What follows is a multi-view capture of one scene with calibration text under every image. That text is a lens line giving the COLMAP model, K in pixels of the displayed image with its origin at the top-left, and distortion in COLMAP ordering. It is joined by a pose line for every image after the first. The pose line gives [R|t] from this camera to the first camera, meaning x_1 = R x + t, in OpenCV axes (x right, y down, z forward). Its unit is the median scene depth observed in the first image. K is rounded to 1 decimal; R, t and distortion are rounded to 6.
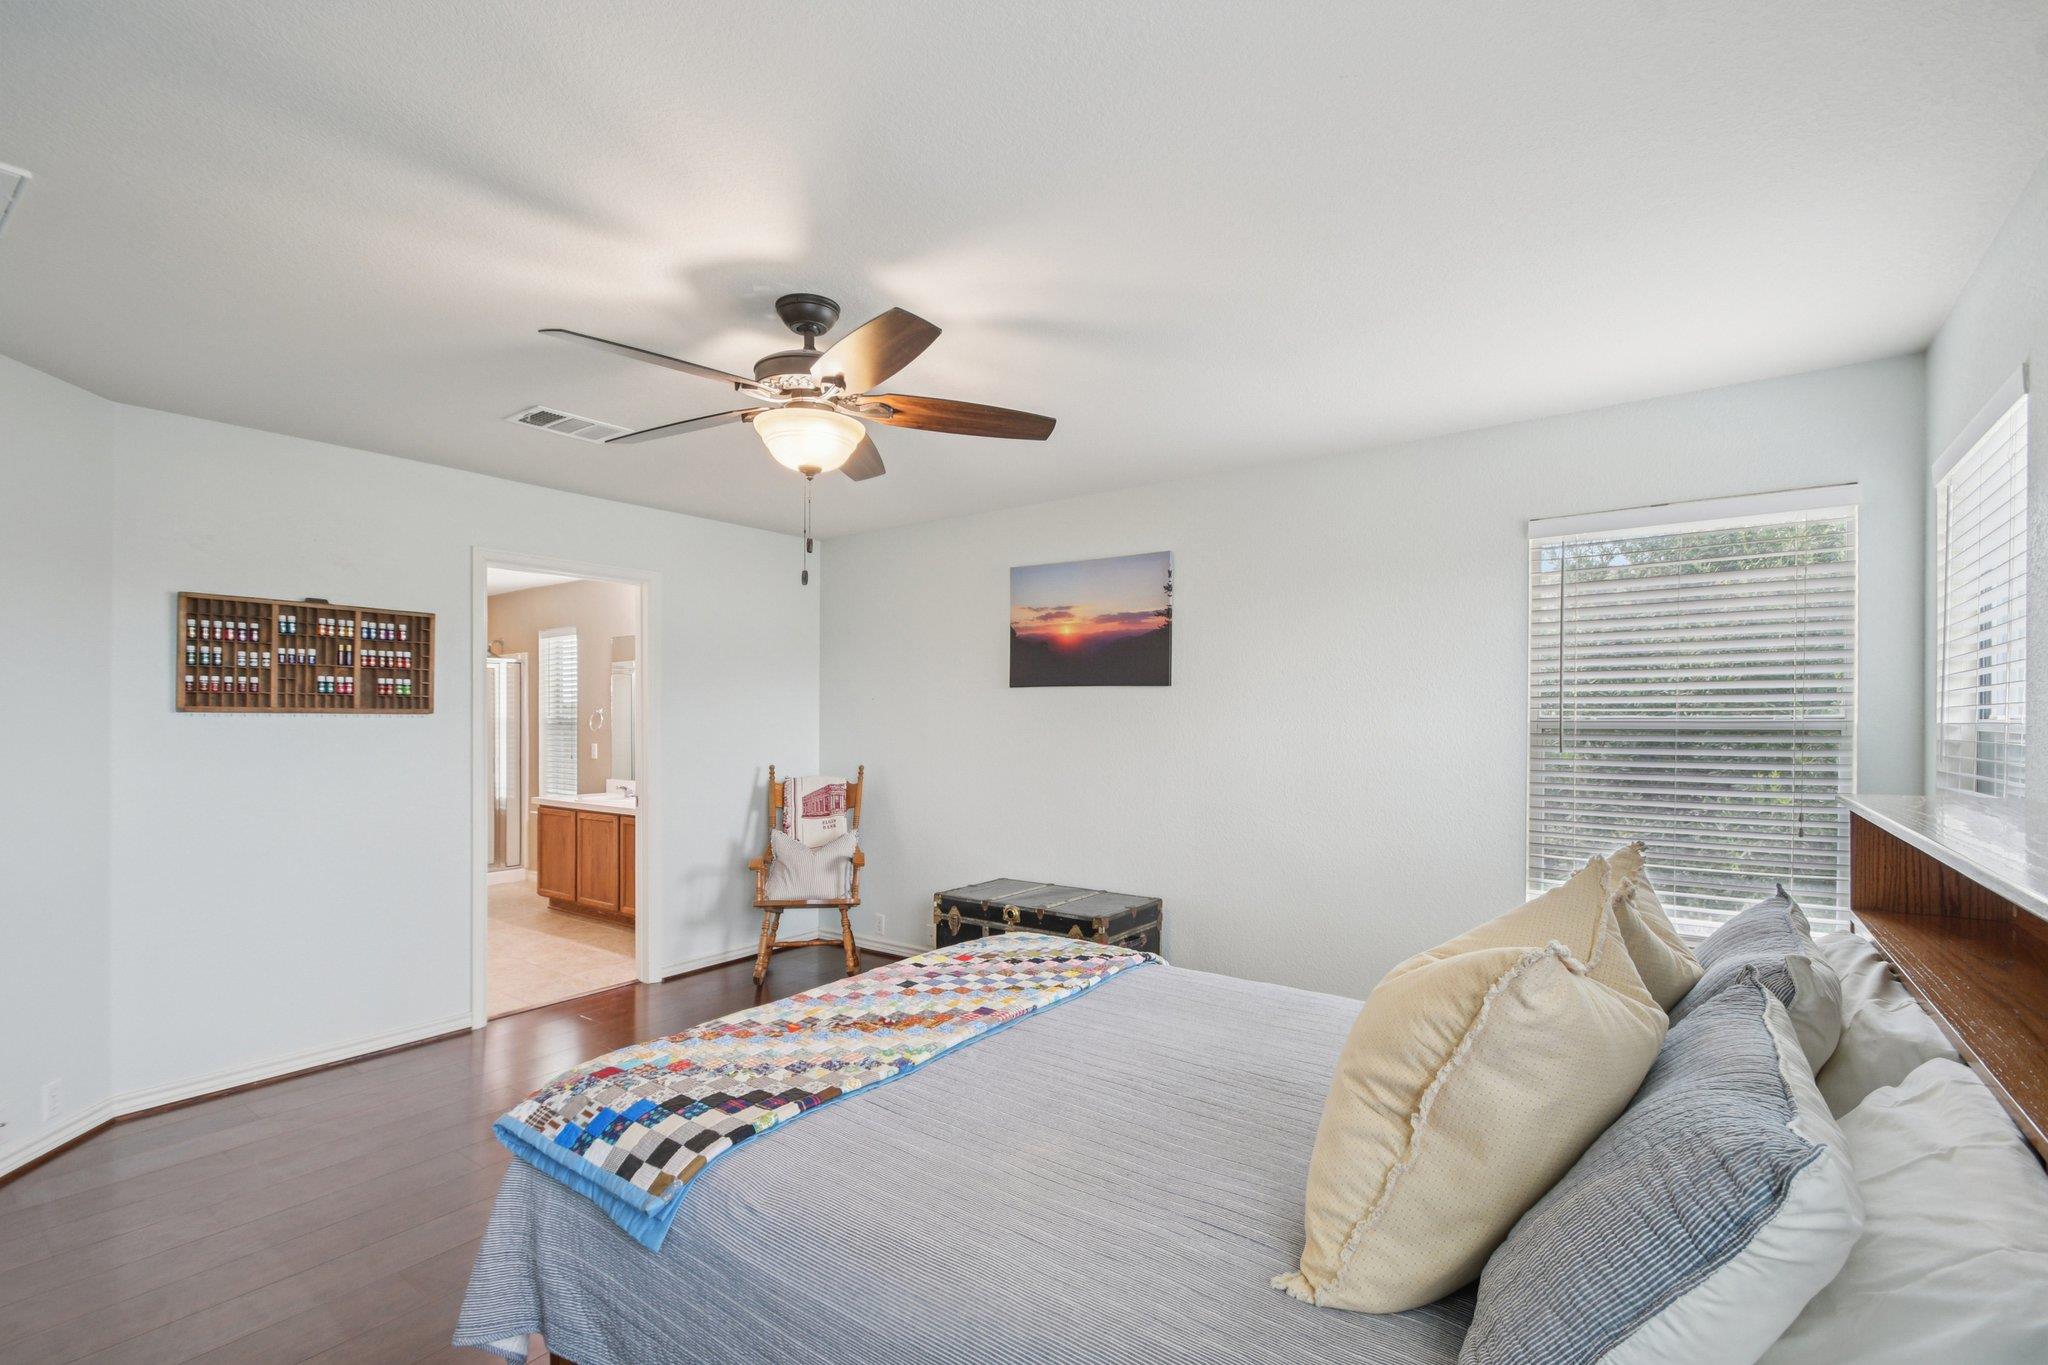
lens RADIAL K [[928.1, 0, 1020.8], [0, 928.1, 712.7], [0, 0, 1]] dist [0.000653, -0.000154]
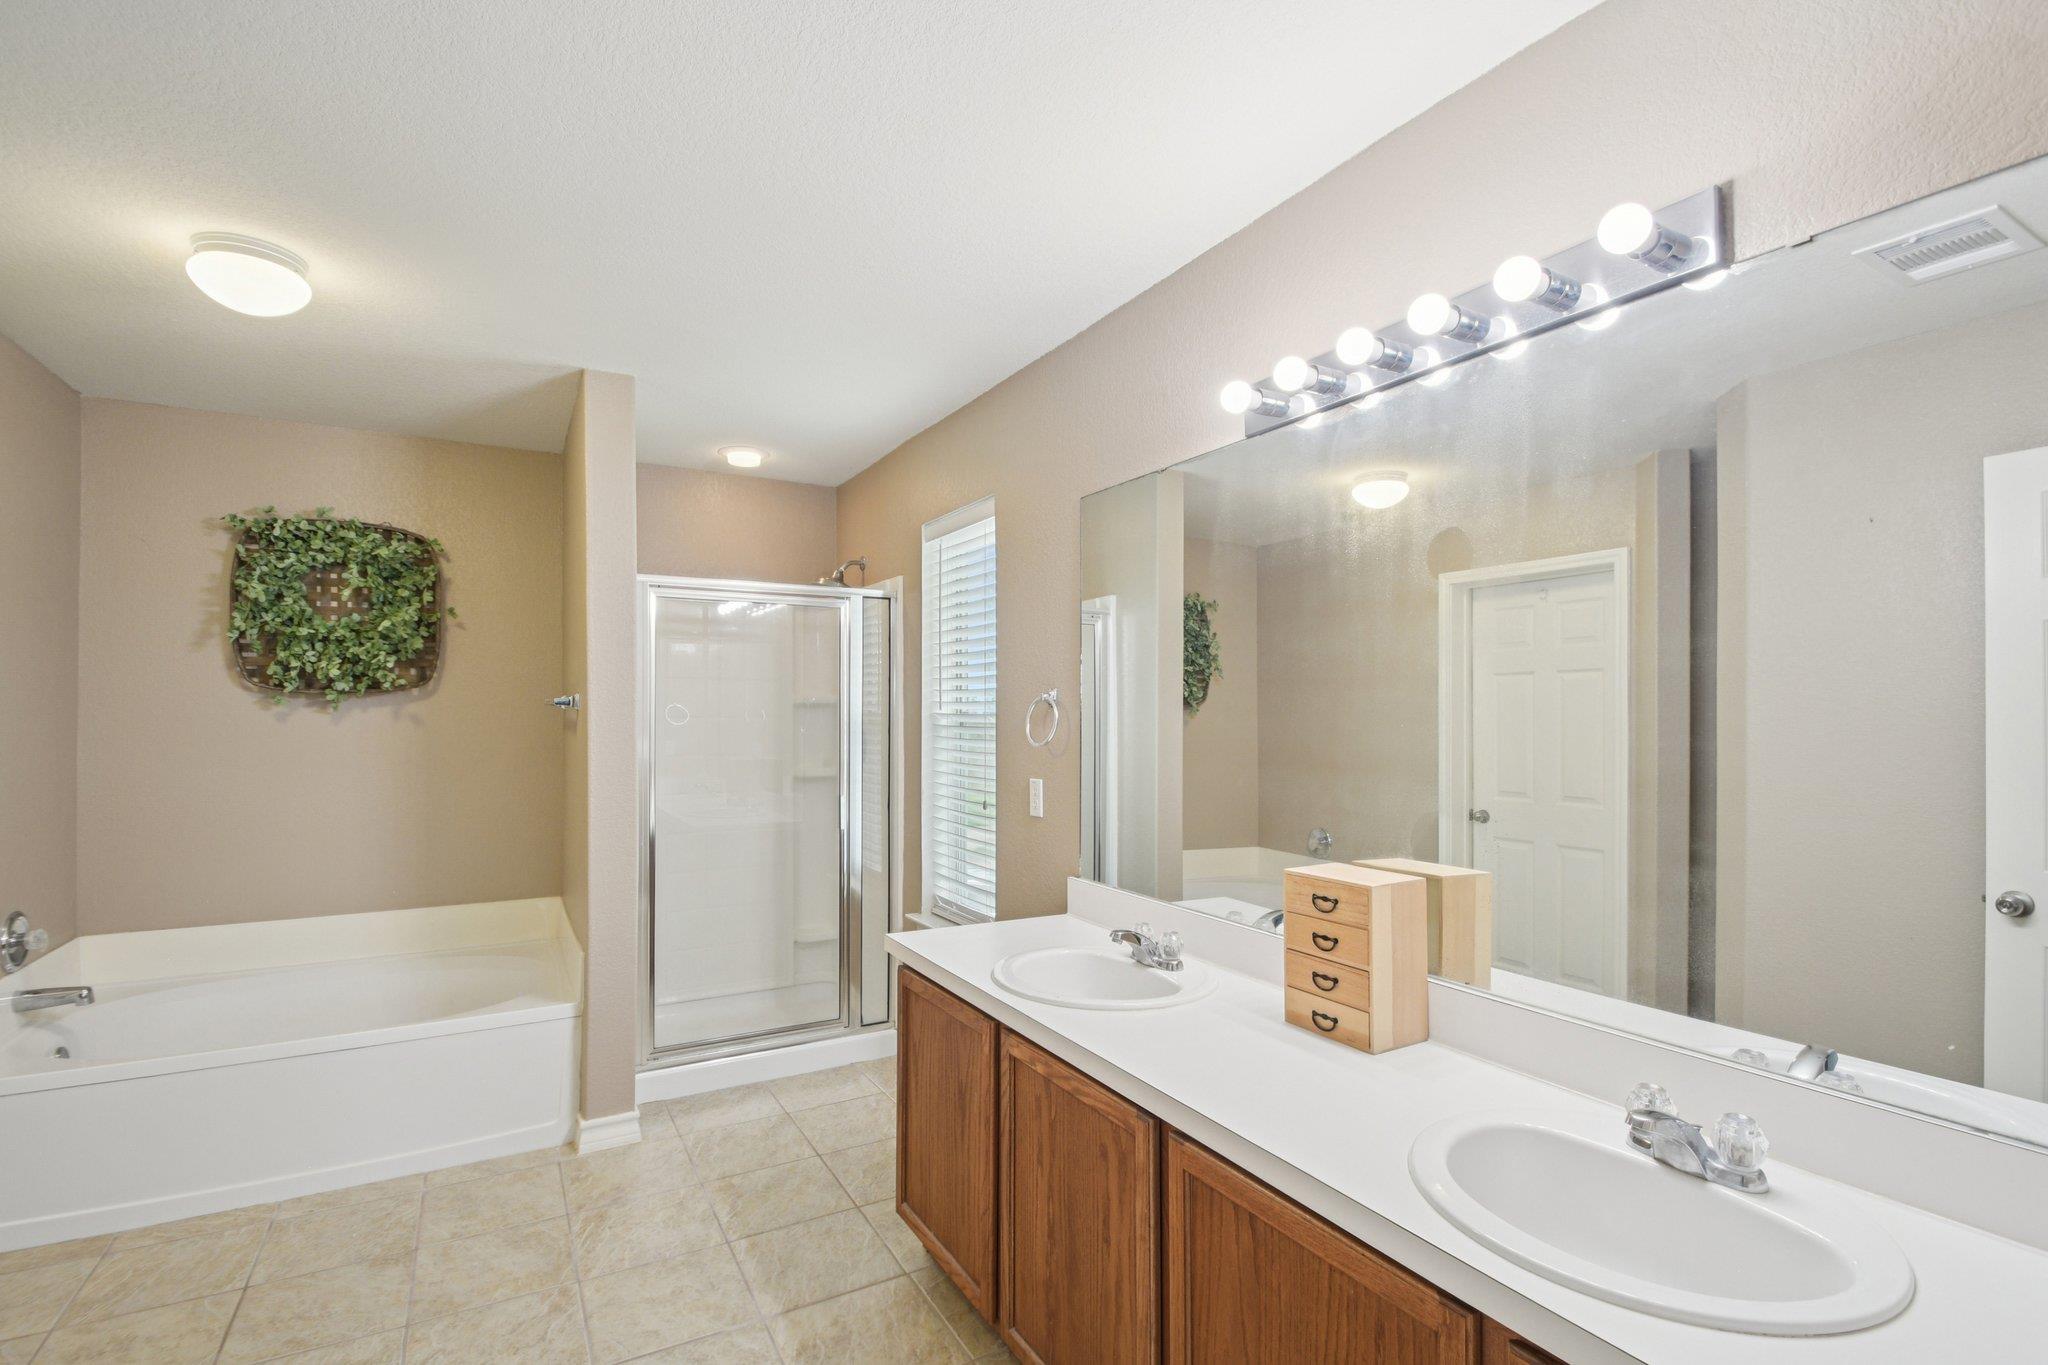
lens RADIAL K [[928.1, 0, 1020.8], [0, 928.1, 712.7], [0, 0, 1]] dist [0.000653, -0.000154]
pose [[0.915147, 0.003139, -0.403108, -0.301315], [-0.000085, 0.999971, 0.007592, 0.002210], [0.403120, -0.006913, 0.915121, 0.625508]]
